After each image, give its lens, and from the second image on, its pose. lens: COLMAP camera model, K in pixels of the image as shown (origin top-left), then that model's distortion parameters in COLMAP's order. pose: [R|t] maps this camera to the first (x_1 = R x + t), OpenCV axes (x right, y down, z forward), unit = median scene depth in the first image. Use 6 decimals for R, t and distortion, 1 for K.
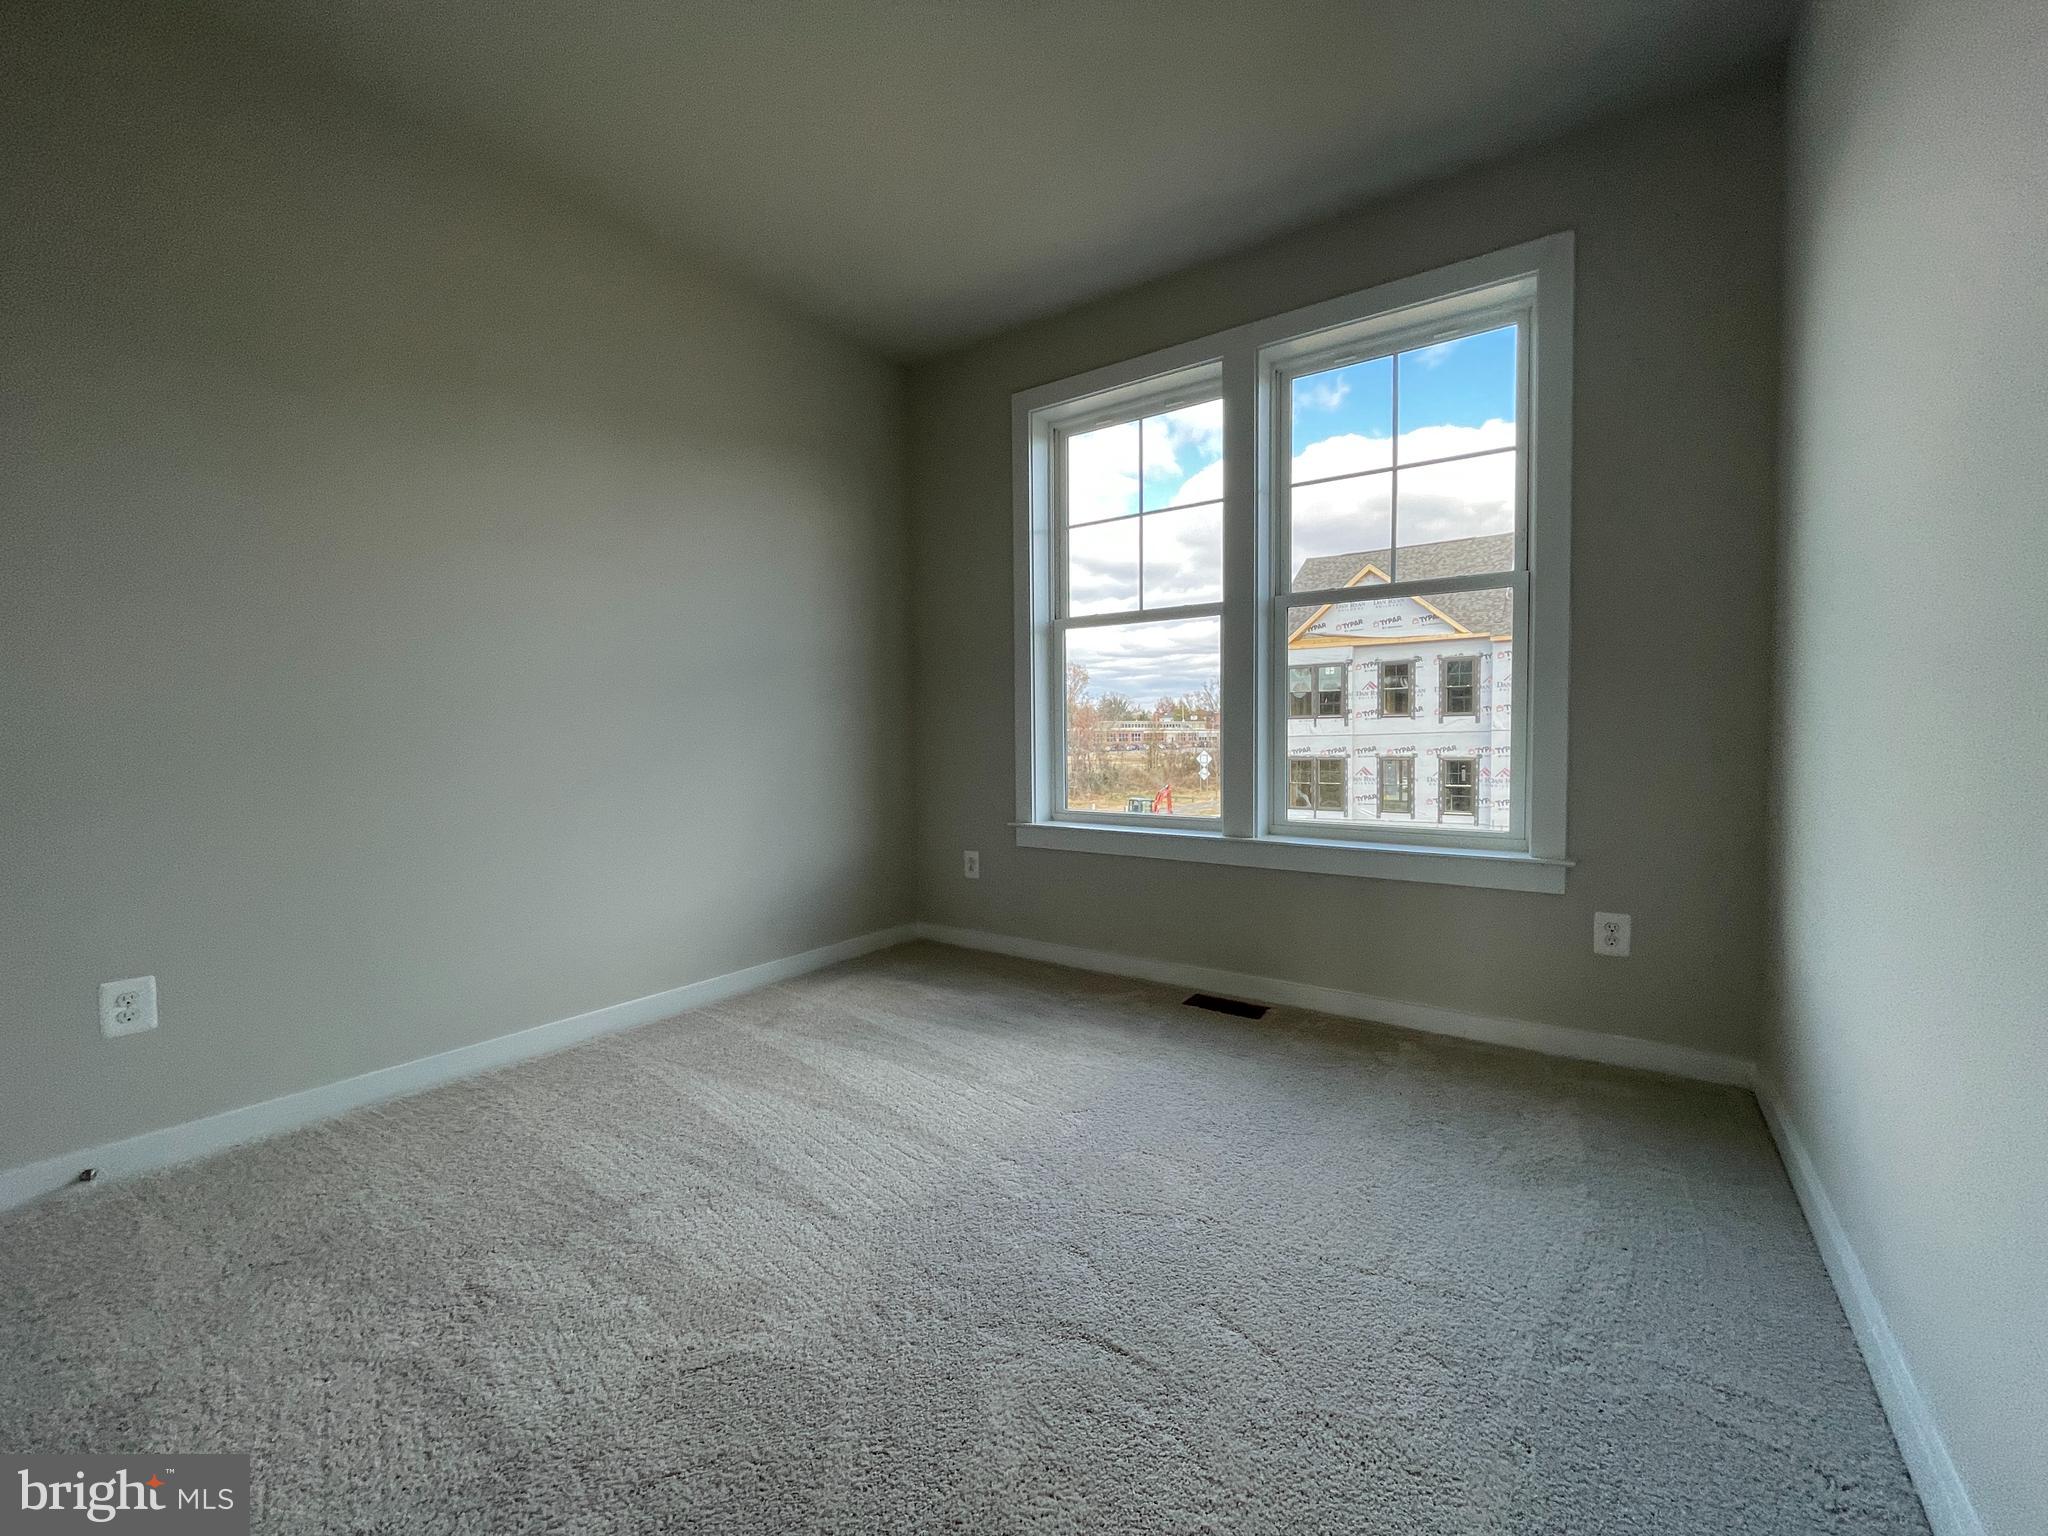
lens RADIAL K [[822.6, 0, 1024.0], [0, 822.6, 768.0], [0, 0, 1]] dist [-0.003179, -0.000235]
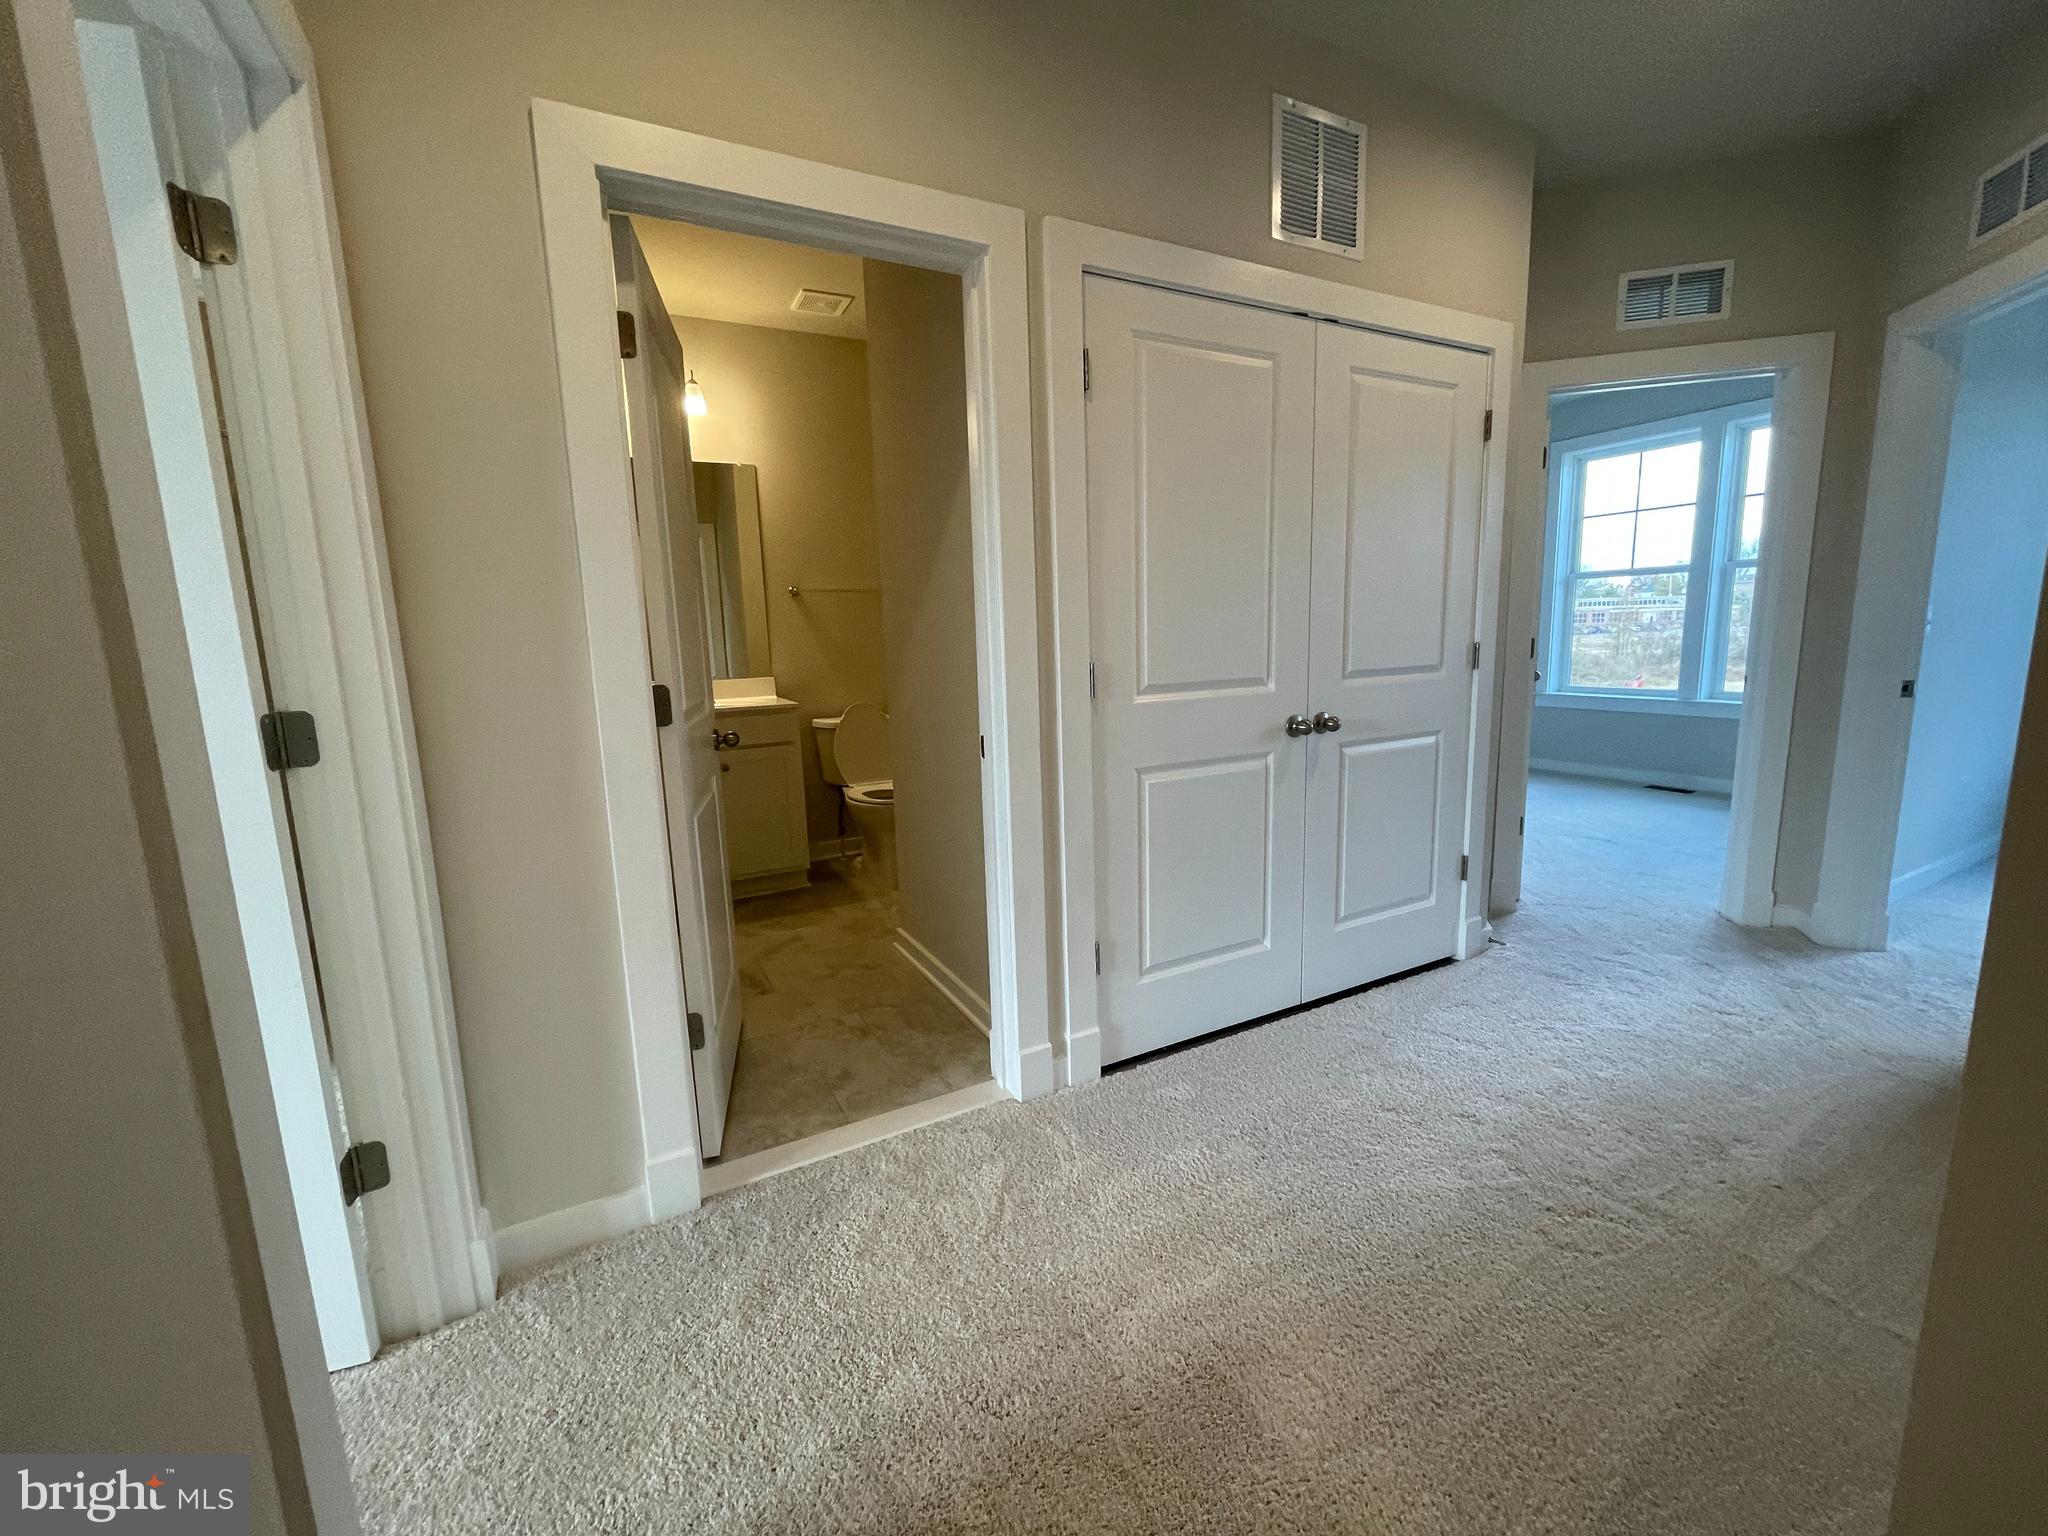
lens RADIAL K [[822.6, 0, 1024.0], [0, 822.6, 768.0], [0, 0, 1]] dist [-0.003179, -0.000235]
pose [[0.892895, 0.052330, -0.447213, -0.202880], [0.007784, 0.991281, 0.131534, -0.014212], [0.450197, -0.120927, 0.884703, -1.139284]]
